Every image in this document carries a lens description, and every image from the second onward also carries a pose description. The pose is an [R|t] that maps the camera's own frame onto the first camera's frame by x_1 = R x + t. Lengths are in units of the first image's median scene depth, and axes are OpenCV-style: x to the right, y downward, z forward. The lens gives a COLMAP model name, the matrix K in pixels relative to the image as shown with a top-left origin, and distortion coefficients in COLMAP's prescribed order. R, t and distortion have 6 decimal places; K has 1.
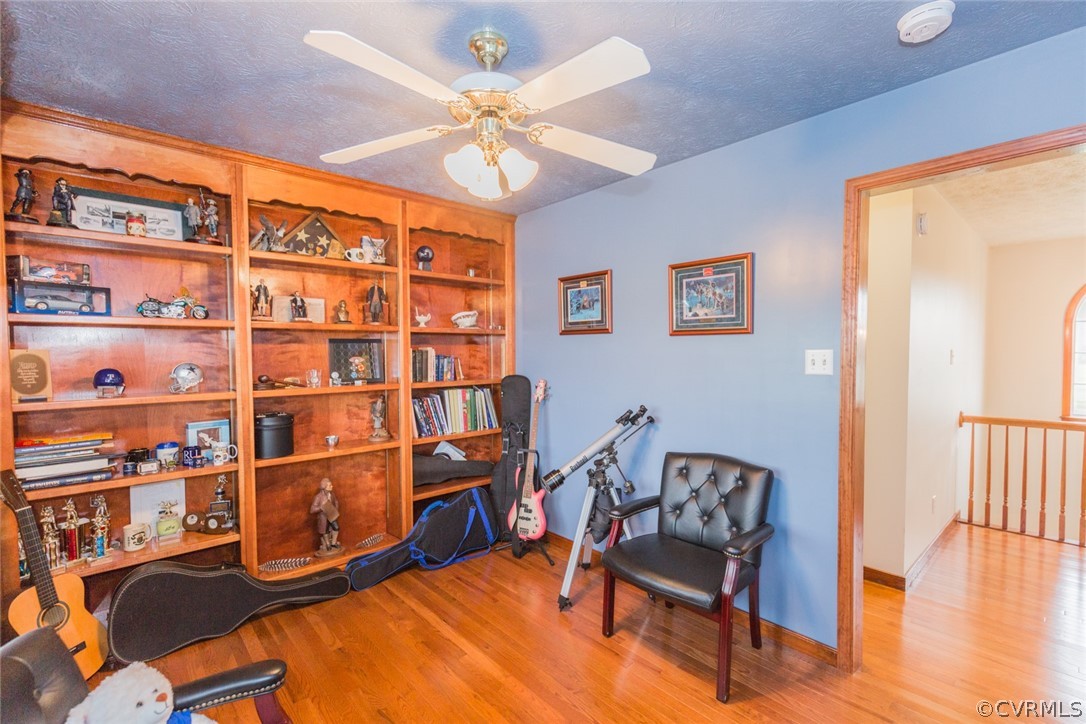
lens RADIAL K [[496.1, 0, 543.8], [0, 496.1, 362.8], [0, 0, 1]] dist [0.005074, -0.000391]
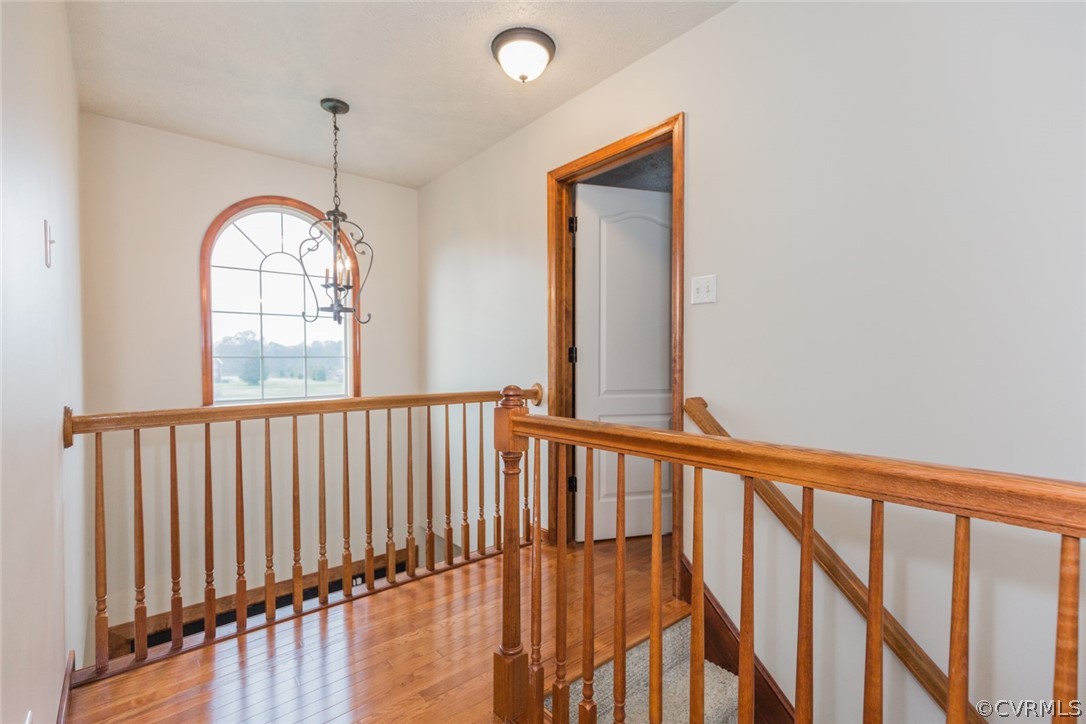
lens RADIAL K [[496.1, 0, 543.3], [0, 496.1, 363.3], [0, 0, 1]] dist [0.005074, -0.000391]
pose [[0.036792, -0.012672, 0.999243, 0.464069], [0.028855, 0.999516, 0.011613, 0.069932], [-0.998906, 0.028406, 0.037140, 0.612993]]
